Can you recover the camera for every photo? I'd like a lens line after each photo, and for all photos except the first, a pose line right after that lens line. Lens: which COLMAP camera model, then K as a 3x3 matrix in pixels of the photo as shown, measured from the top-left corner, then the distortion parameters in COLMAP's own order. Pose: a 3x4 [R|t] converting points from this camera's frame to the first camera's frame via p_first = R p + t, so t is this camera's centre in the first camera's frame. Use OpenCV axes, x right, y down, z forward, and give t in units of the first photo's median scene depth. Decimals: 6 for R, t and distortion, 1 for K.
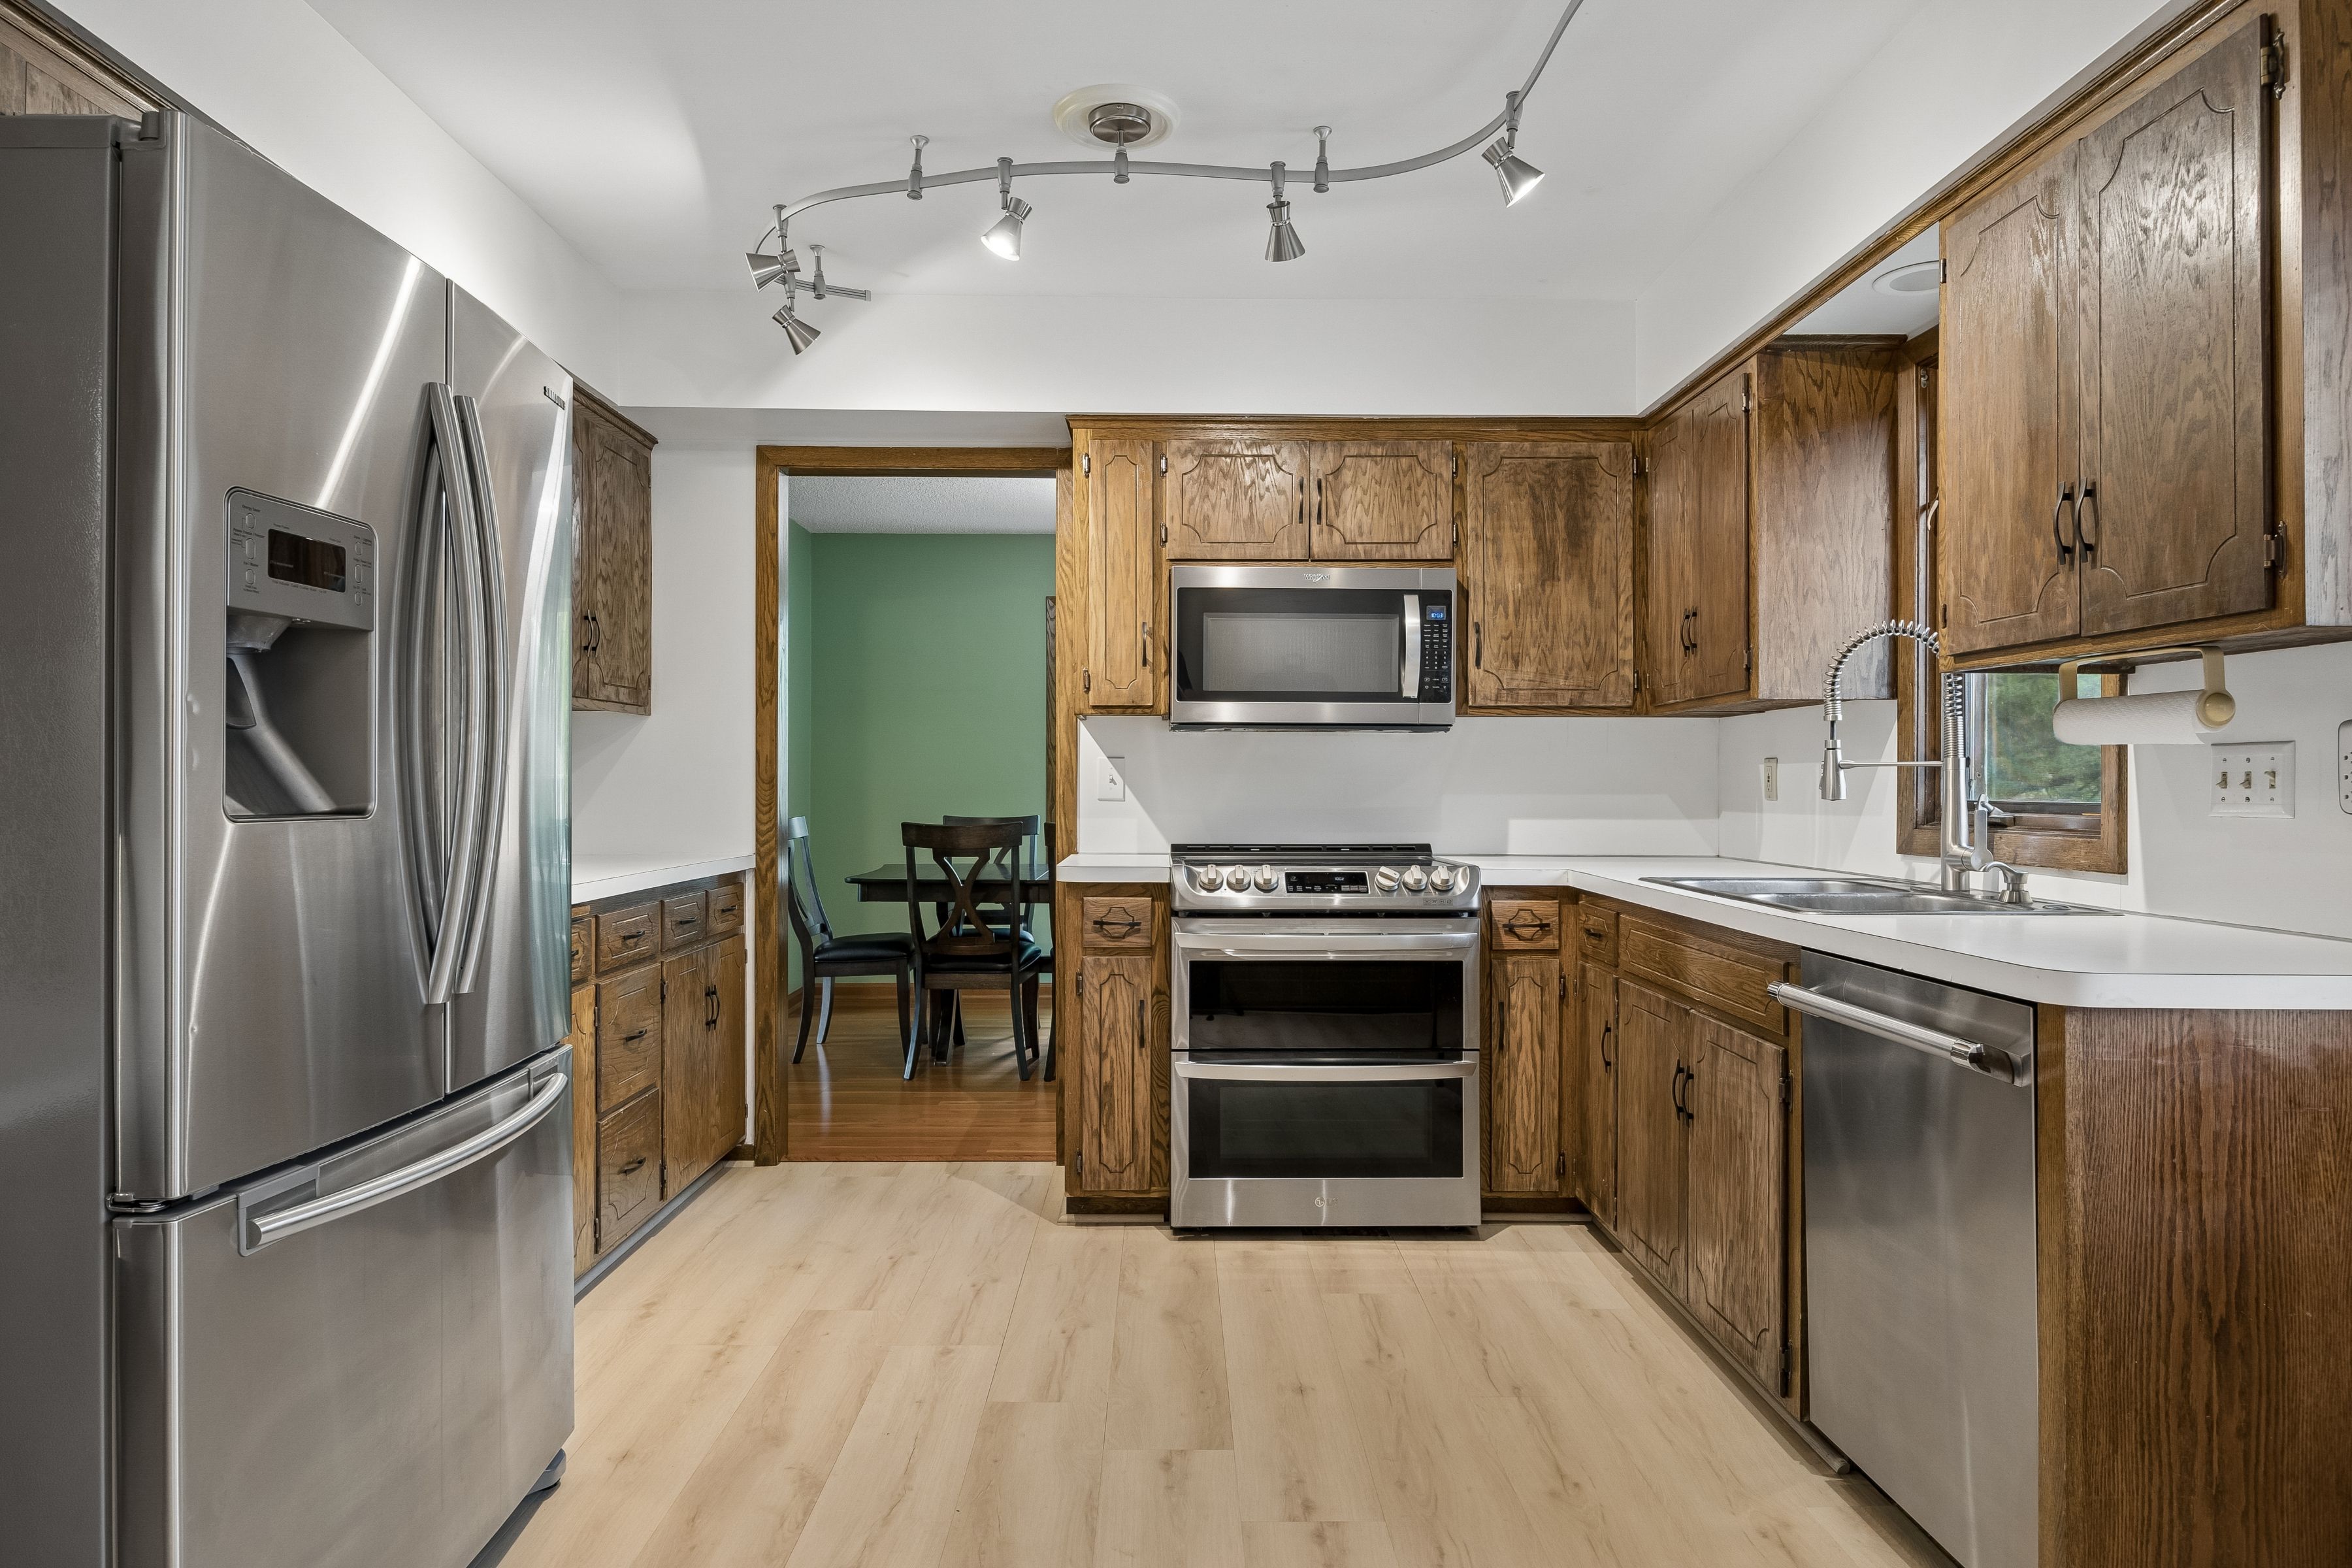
lens RADIAL K [[1420.1, 0, 1173.8], [0, 1420.1, 780.5], [0, 0, 1]] dist [-0.000225, -0.000045]
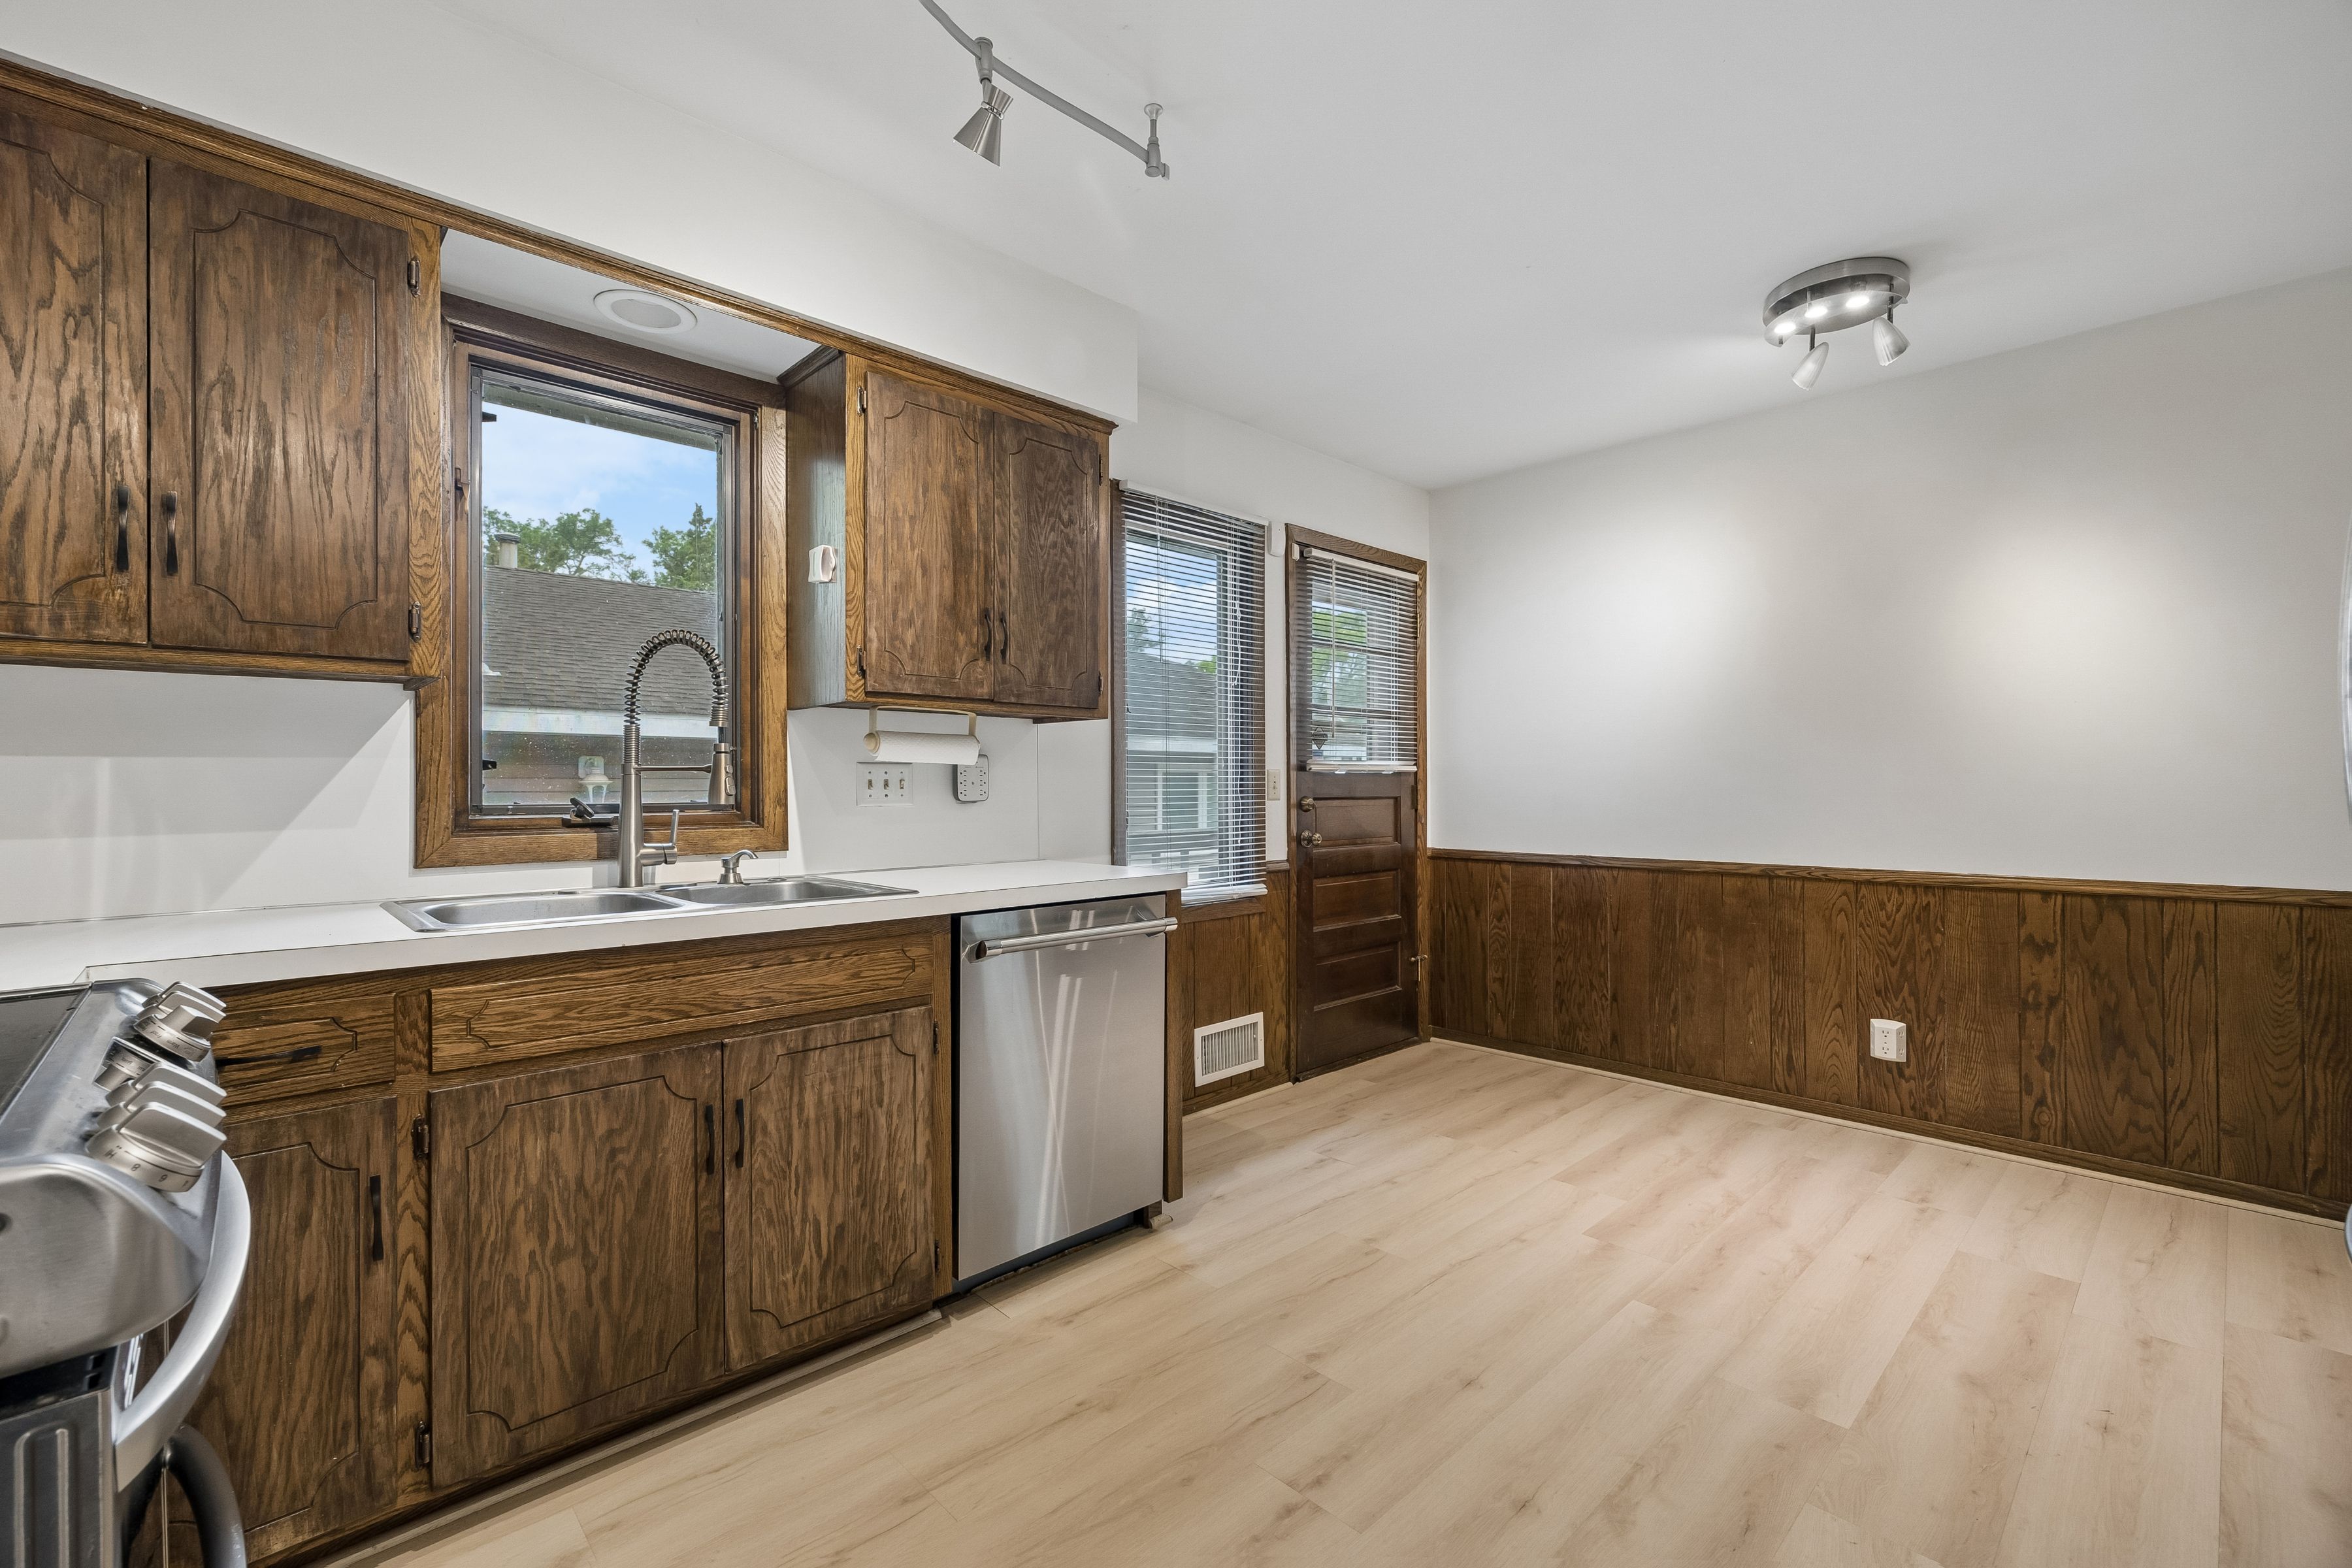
lens RADIAL K [[1019.9, 0, 1168.7], [0, 1019.9, 779.5], [0, 0, 1]] dist [-0.014959, 0.000248]
pose [[-0.690815, -0.002564, 0.723027, -0.363480], [-0.003065, 0.999995, 0.000618, -0.007395], [-0.723026, -0.001789, -0.690819, 1.554518]]
